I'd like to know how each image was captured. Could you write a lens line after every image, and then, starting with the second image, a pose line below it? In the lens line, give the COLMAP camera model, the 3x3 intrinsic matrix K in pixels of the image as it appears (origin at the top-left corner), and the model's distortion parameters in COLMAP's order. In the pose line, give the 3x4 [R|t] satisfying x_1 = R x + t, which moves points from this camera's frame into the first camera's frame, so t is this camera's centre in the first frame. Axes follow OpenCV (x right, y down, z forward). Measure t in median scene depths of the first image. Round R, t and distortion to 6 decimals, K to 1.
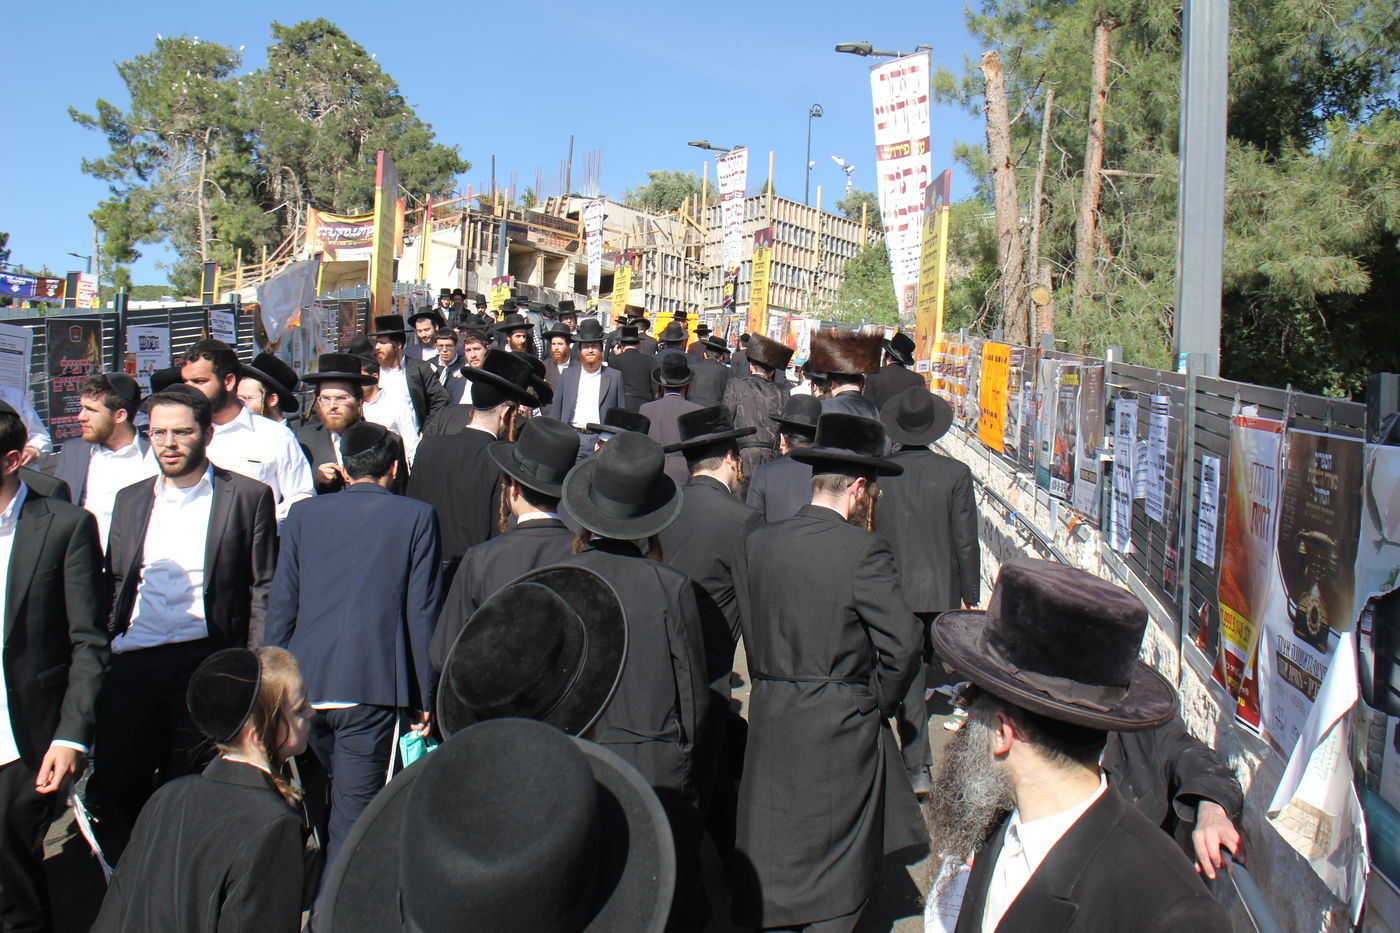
lens RADIAL K [[1152.9, 0, 701.0], [0, 1152.9, 441.9], [0, 0, 1]] dist [-0.045351, 0.012548]
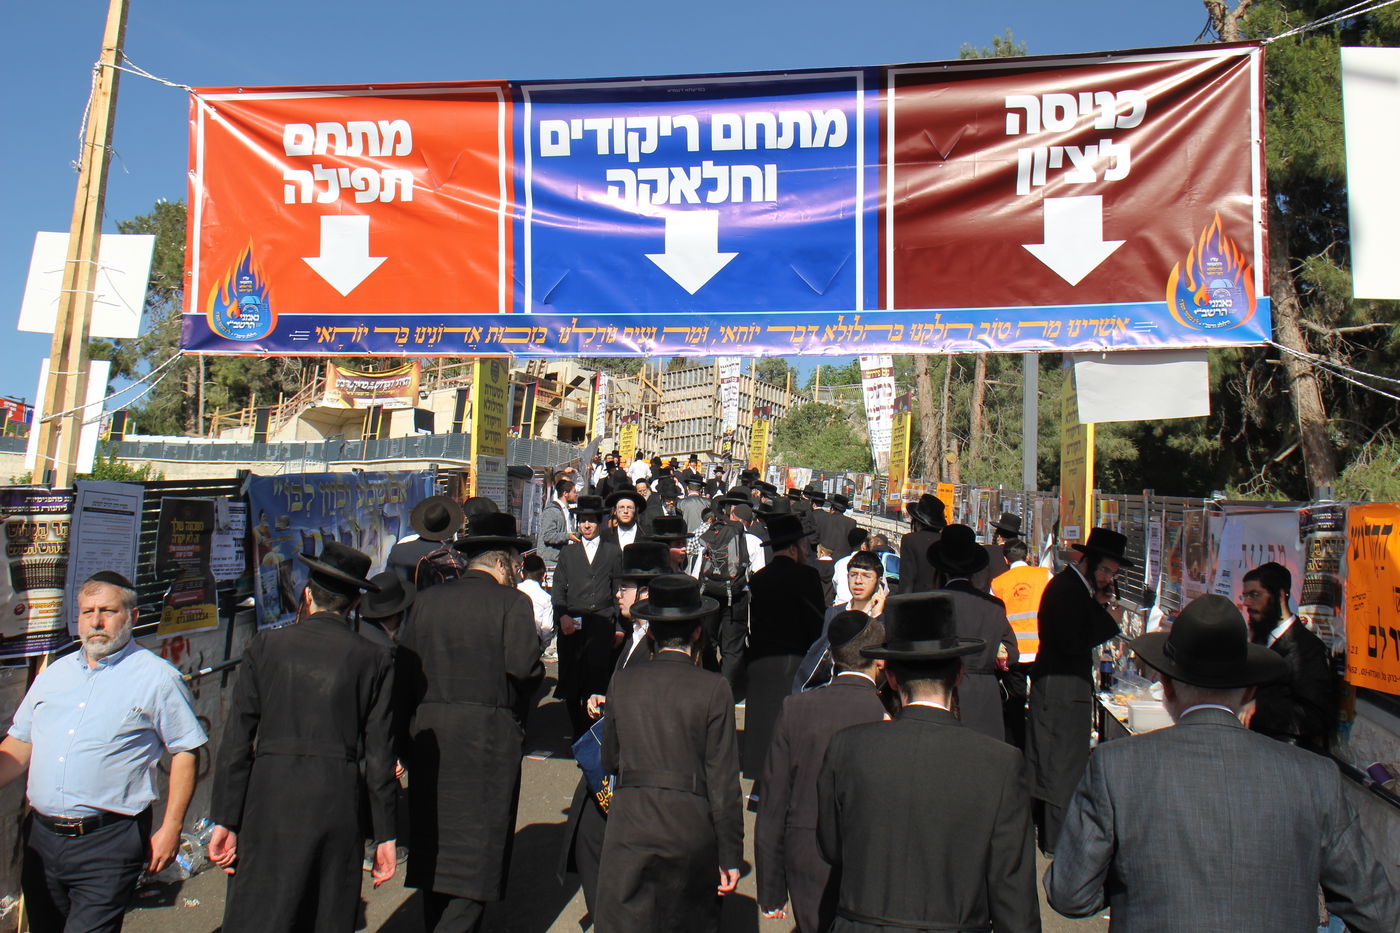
lens RADIAL K [[1152.9, 0, 701.0], [0, 1152.9, 441.9], [0, 0, 1]] dist [-0.045351, 0.012548]
pose [[0.994481, 0.024312, 0.102062, -0.203665], [-0.011427, 0.992093, -0.124981, 0.054103], [-0.104294, 0.123124, 0.986896, -0.526610]]
